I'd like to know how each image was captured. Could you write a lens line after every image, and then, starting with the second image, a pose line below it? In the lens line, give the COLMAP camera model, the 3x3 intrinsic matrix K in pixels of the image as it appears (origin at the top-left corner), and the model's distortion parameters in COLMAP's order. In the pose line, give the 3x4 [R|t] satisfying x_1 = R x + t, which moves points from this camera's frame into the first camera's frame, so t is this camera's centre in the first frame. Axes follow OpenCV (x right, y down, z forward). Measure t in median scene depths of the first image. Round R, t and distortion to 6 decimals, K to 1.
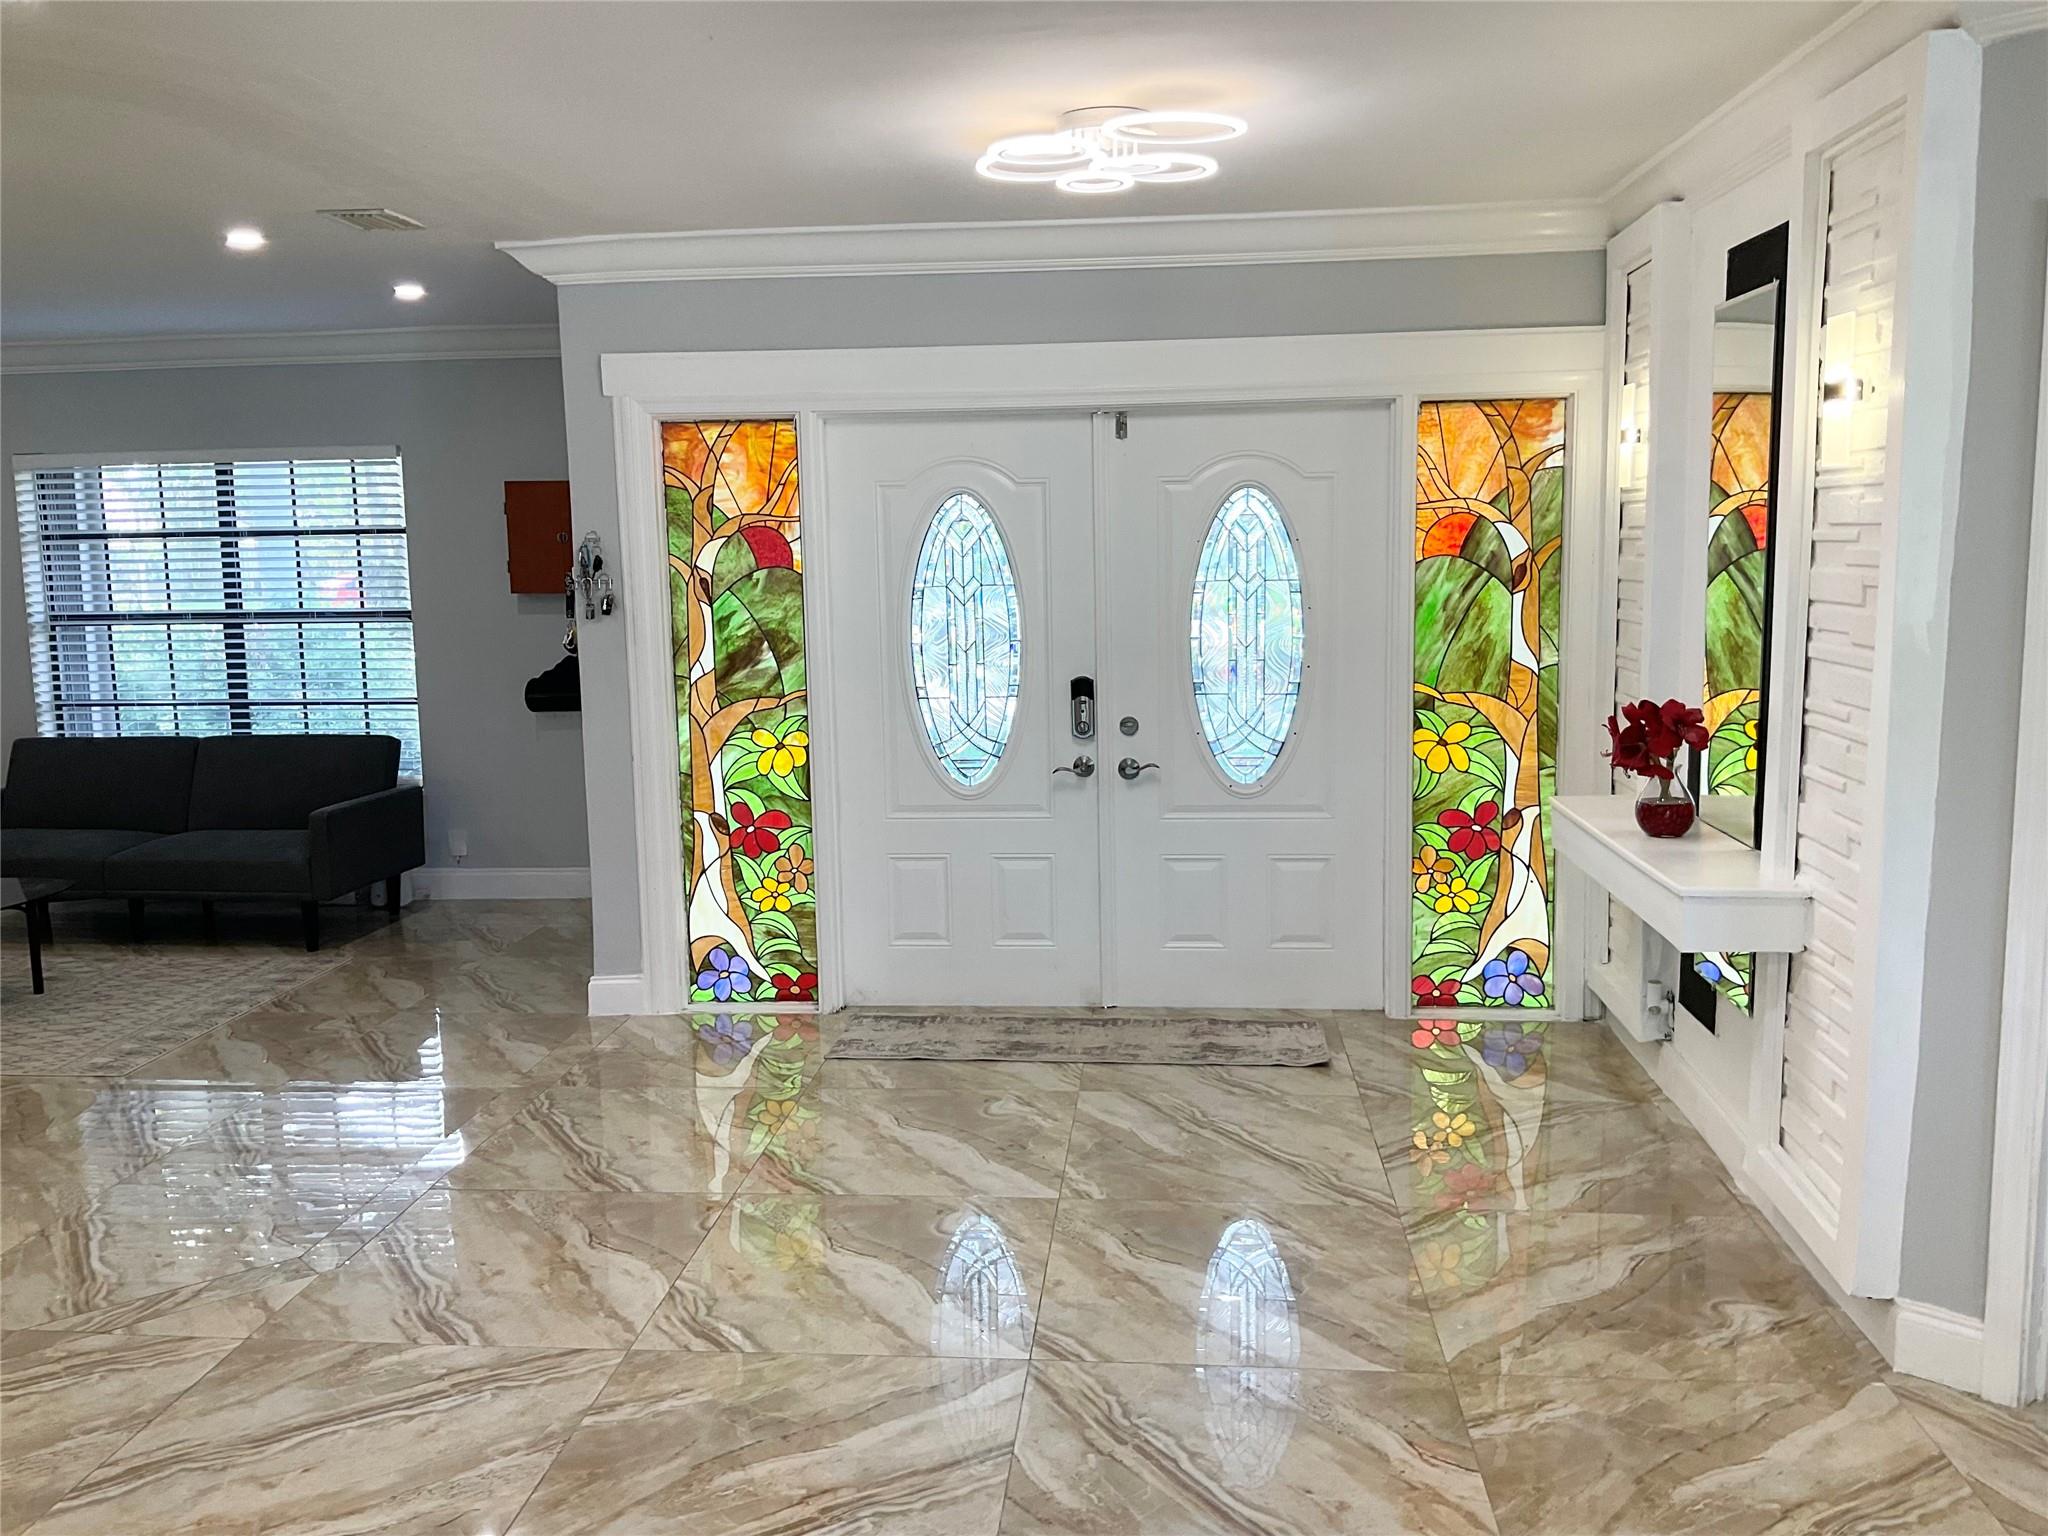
lens RADIAL K [[1660.5, 0, 1024.0], [0, 1660.5, 768.0], [0, 0, 1]] dist [0.096434, -0.179840]
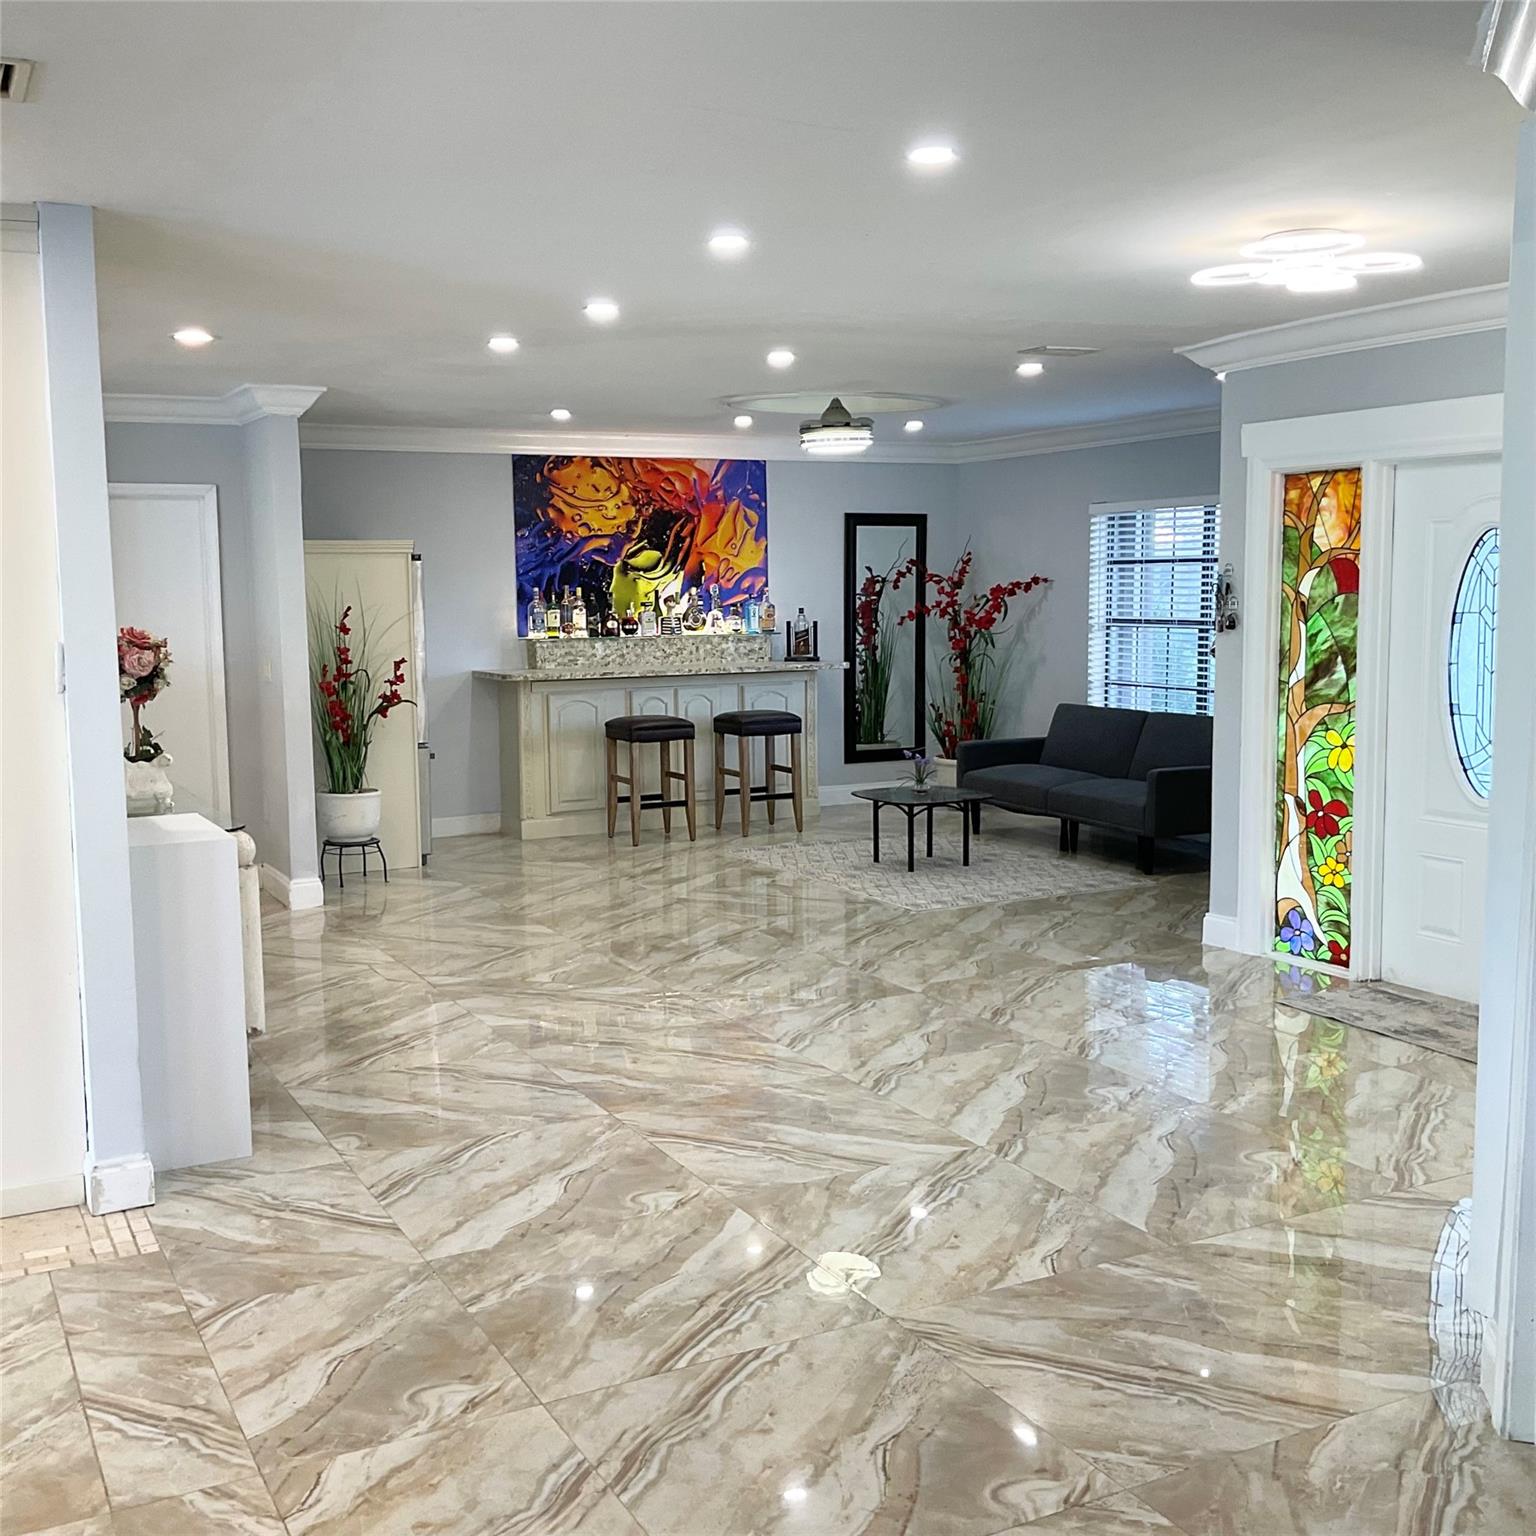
lens RADIAL K [[1645.2, 0, 768.0], [0, 1645.2, 768.0], [0, 0, 1]] dist [0.095829, -0.276432]
pose [[0.548719, 0.105015, -0.829385, 0.591752], [-0.107707, 0.992691, 0.054434, -0.017270], [0.829039, 0.059461, 0.556020, 0.017963]]
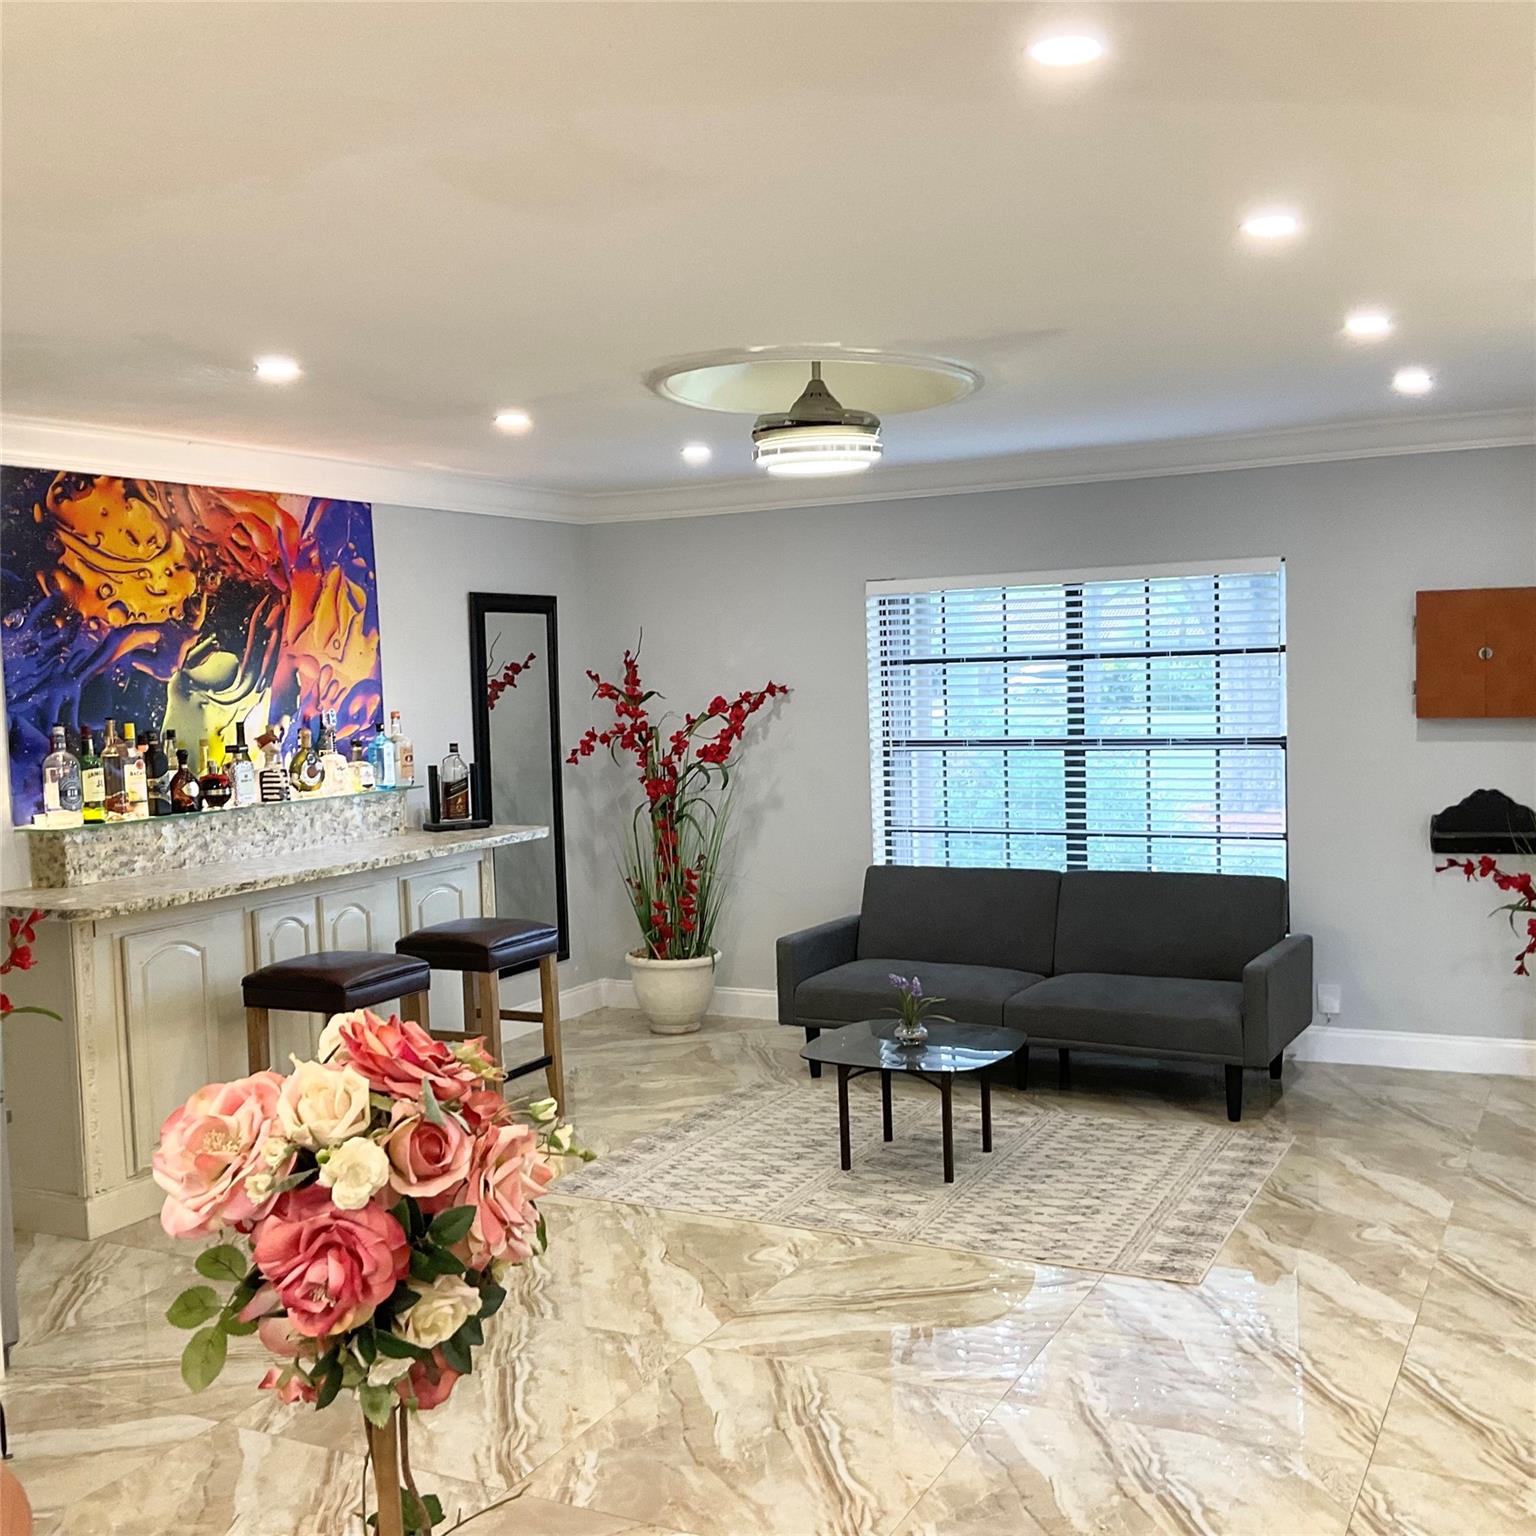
lens RADIAL K [[1645.2, 0, 768.0], [0, 1645.2, 768.0], [0, 0, 1]] dist [0.095829, -0.276432]
pose [[0.929644, 0.009028, -0.368348, -0.406139], [-0.031292, 0.998023, -0.054513, -0.027721], [0.367127, 0.062204, 0.928089, 0.099347]]
